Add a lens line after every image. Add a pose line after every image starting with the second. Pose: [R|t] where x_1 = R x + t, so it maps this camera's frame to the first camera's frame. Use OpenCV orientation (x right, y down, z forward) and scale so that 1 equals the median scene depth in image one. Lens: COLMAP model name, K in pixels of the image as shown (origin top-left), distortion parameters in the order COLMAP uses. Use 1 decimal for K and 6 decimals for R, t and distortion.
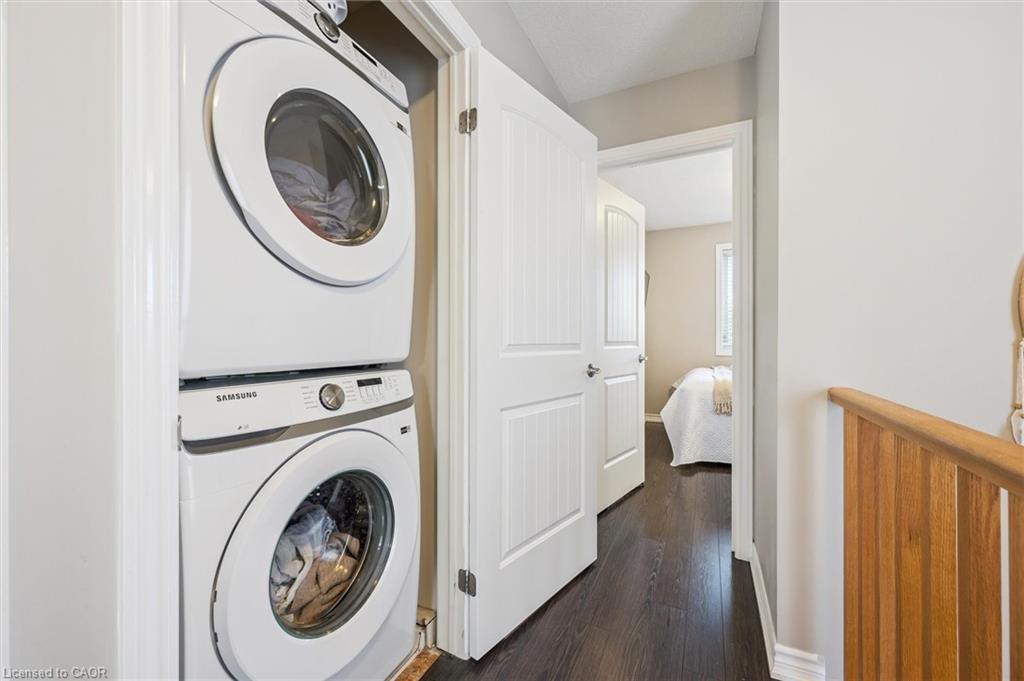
lens RADIAL K [[403.3, 0, 511.6], [0, 403.3, 343.4], [0, 0, 1]] dist [-0.001643, -0.000278]
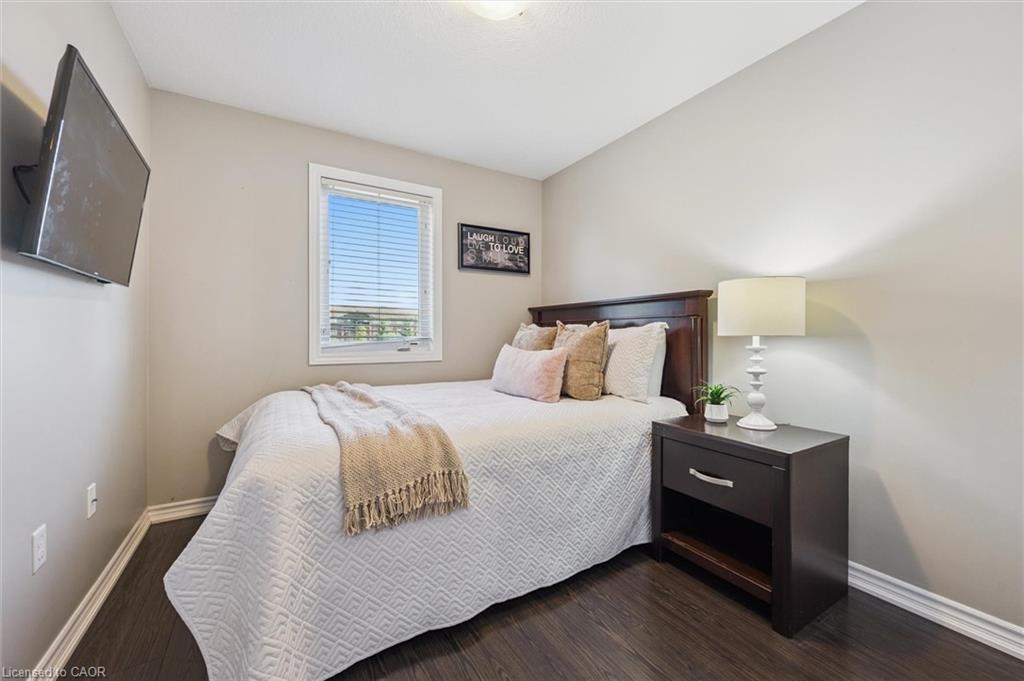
lens RADIAL K [[403.3, 0, 511.6], [0, 403.3, 343.4], [0, 0, 1]] dist [-0.001643, -0.000278]
pose [[0.549290, -0.002172, 0.835629, 0.275686], [0.000733, 0.999997, 0.002117, -0.002588], [-0.835632, -0.000551, 0.549290, 0.662308]]
